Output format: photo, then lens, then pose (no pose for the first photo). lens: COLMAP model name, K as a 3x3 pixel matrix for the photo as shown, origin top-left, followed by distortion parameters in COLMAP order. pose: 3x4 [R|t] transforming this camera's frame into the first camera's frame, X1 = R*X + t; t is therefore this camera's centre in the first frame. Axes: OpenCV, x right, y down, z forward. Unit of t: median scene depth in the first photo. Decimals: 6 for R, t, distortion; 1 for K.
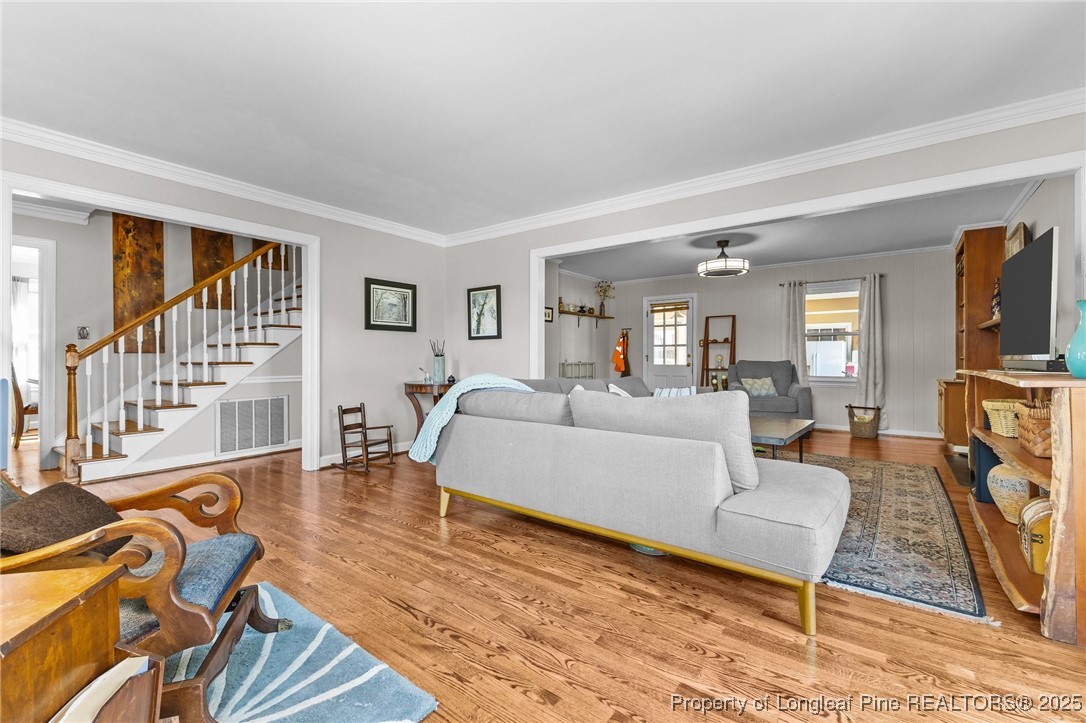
lens RADIAL K [[483.8, 0, 542.8], [0, 483.8, 358.8], [0, 0, 1]] dist [0.014188, -0.001017]
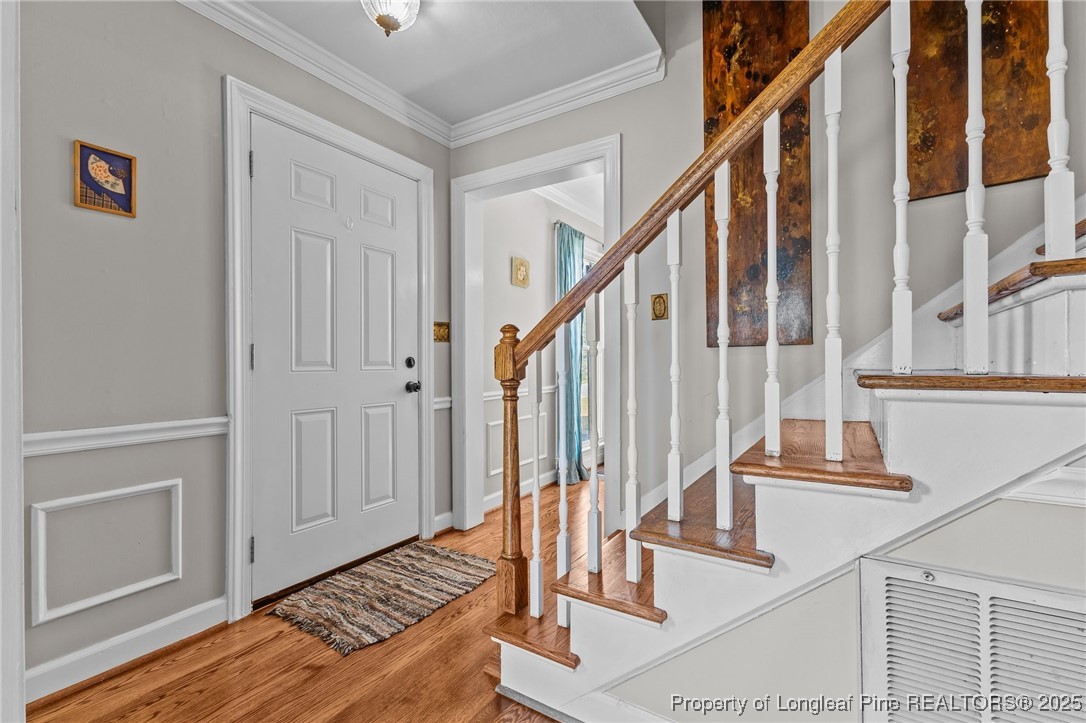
lens RADIAL K [[483.8, 0, 543.5], [0, 483.8, 362.0], [0, 0, 1]] dist [0.014188, -0.001017]
pose [[0.086039, -0.005506, -0.996277, -0.463158], [-0.000818, 0.999984, -0.005597, 0.002952], [0.996291, 0.001296, 0.086033, 0.824119]]
